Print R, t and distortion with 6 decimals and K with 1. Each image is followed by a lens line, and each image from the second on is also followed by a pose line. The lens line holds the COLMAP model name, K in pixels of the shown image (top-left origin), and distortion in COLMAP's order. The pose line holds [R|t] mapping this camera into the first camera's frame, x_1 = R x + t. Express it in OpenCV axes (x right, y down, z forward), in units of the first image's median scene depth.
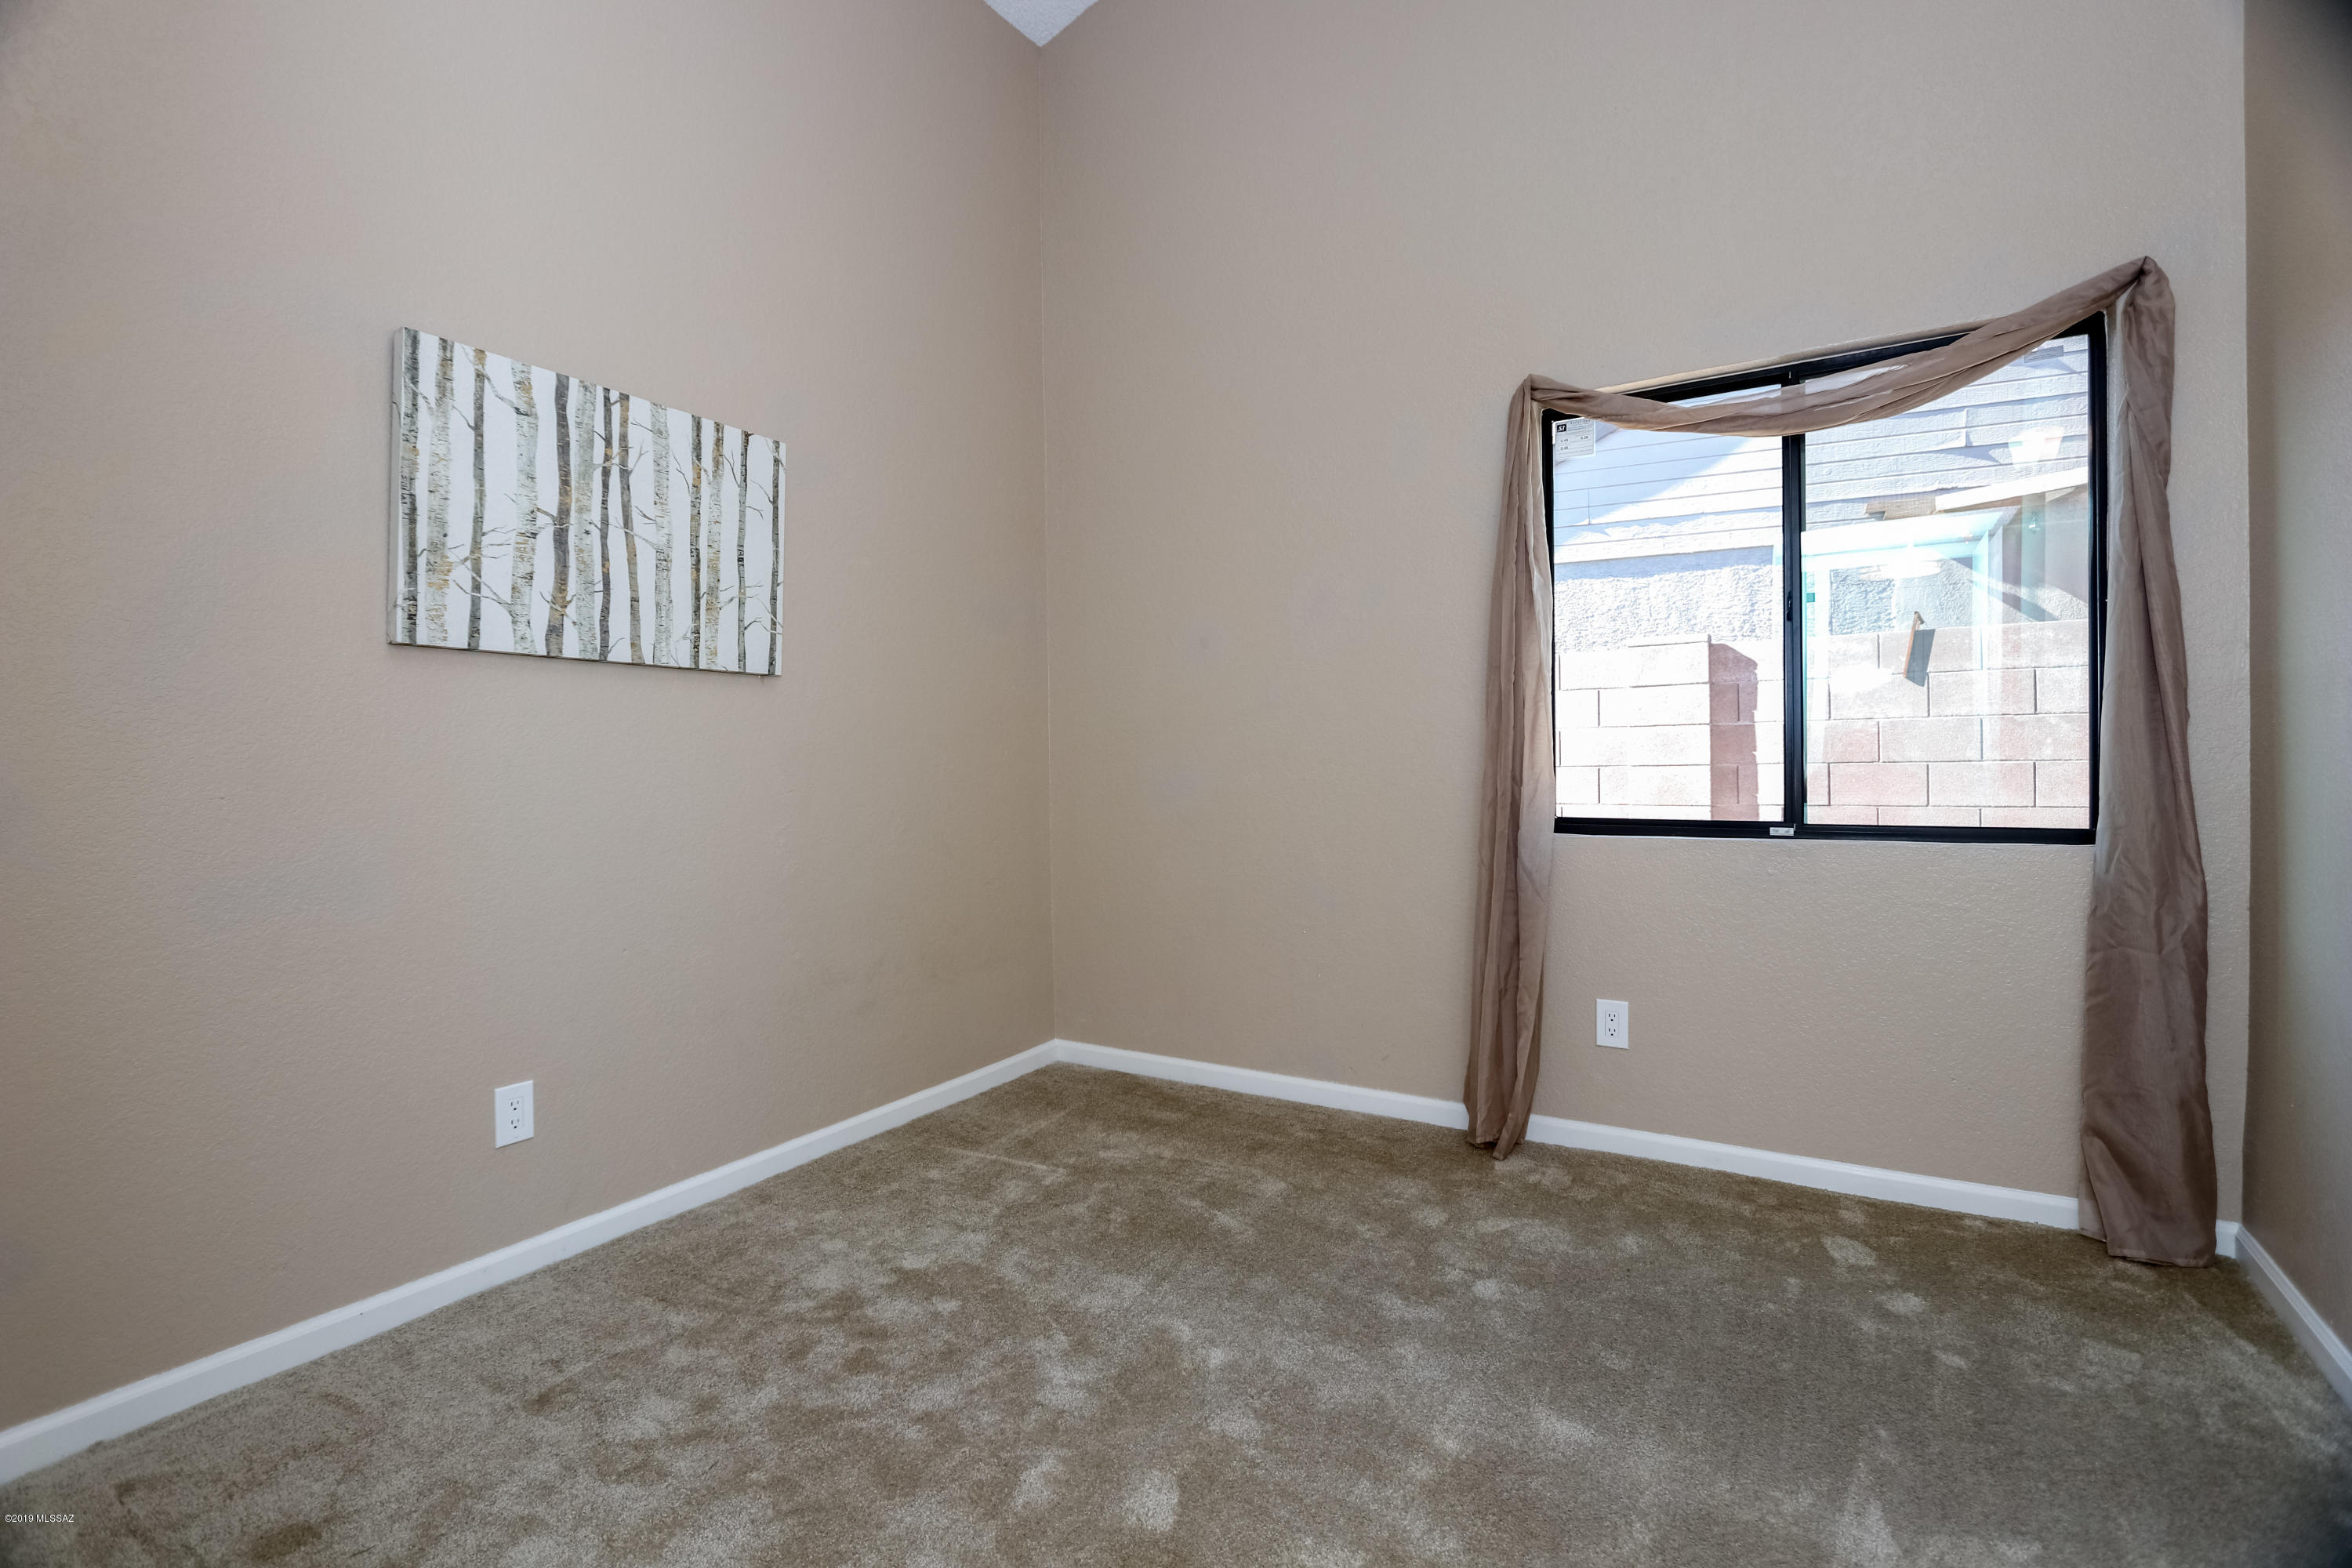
lens RADIAL K [[1109.1, 0, 1178.6], [0, 1109.1, 757.6], [0, 0, 1]] dist [-0.016799, 0.001392]
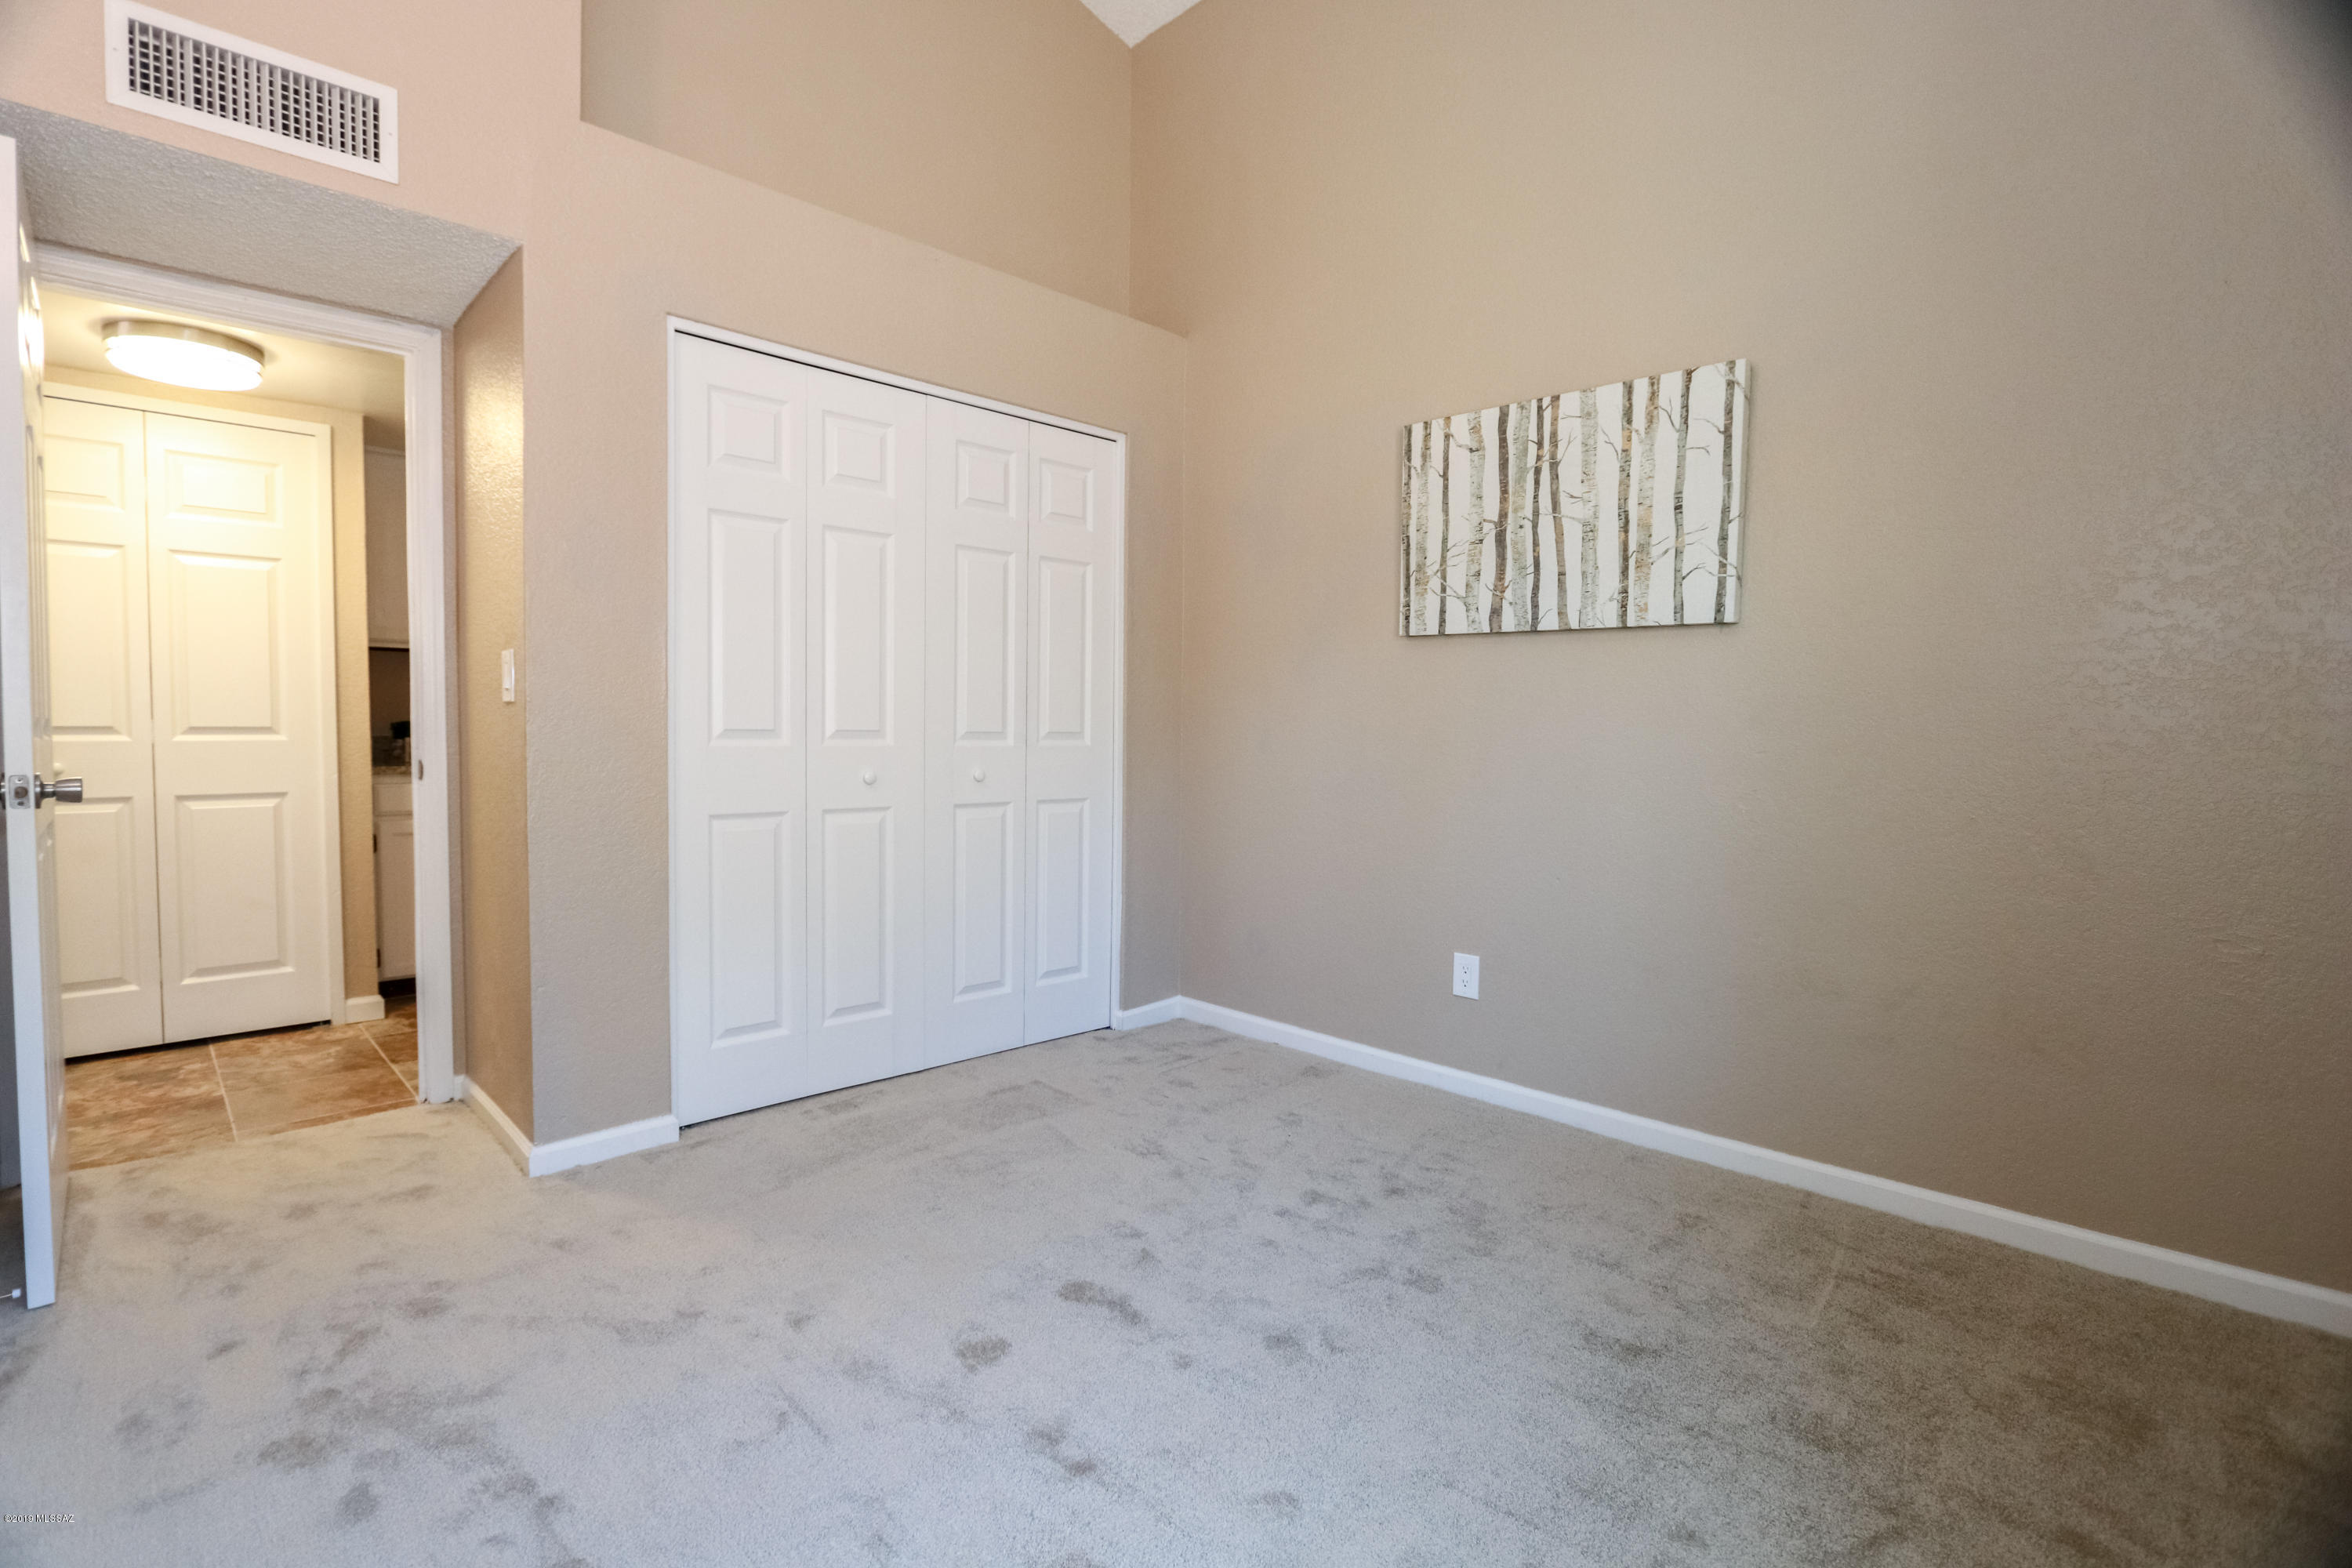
lens RADIAL K [[1109.1, 0, 1181.0], [0, 1109.1, 792.1], [0, 0, 1]] dist [-0.016799, 0.001392]
pose [[-0.255425, 0.052211, -0.965418, 0.742081], [-0.019935, 0.998044, 0.059250, 0.022909], [0.966623, 0.034379, -0.253884, 0.941780]]
